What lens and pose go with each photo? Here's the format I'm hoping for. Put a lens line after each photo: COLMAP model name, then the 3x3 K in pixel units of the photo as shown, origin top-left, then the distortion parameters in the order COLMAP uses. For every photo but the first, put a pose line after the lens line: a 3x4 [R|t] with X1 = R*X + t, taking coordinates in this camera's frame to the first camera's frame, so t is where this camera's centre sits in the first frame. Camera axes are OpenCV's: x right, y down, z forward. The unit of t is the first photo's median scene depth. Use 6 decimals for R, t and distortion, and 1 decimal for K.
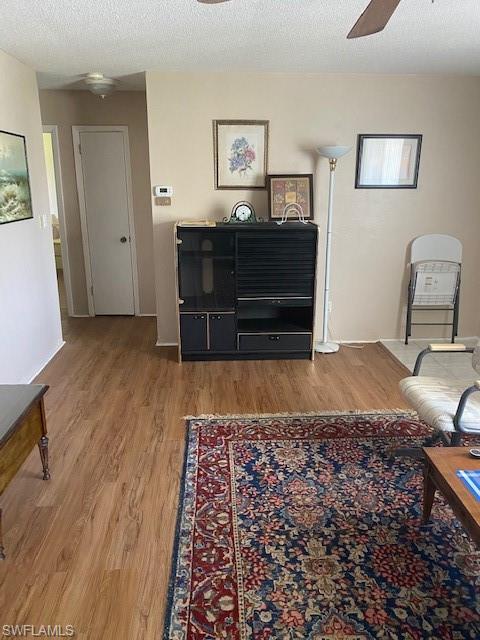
lens RADIAL K [[489.4, 0, 238.6], [0, 489.4, 310.3], [0, 0, 1]] dist [0.042698, -0.032777]
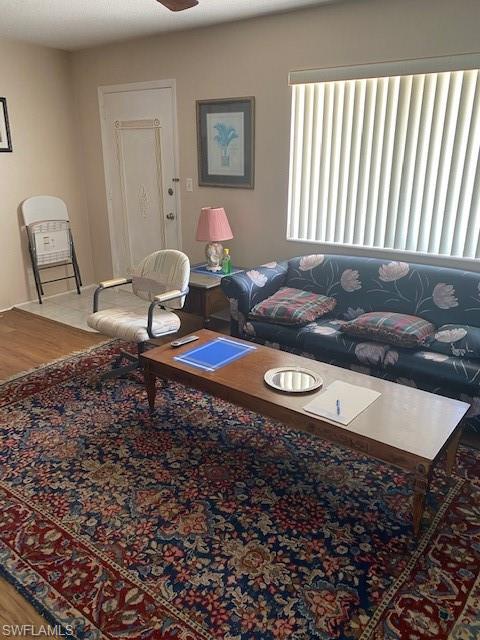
lens RADIAL K [[489.4, 0, 238.6], [0, 489.4, 310.3], [0, 0, 1]] dist [0.042698, -0.032777]
pose [[0.641436, -0.240048, 0.728654, -0.324419], [0.200447, 0.969234, 0.142851, 0.036972], [-0.740528, 0.054427, 0.669818, -0.029597]]
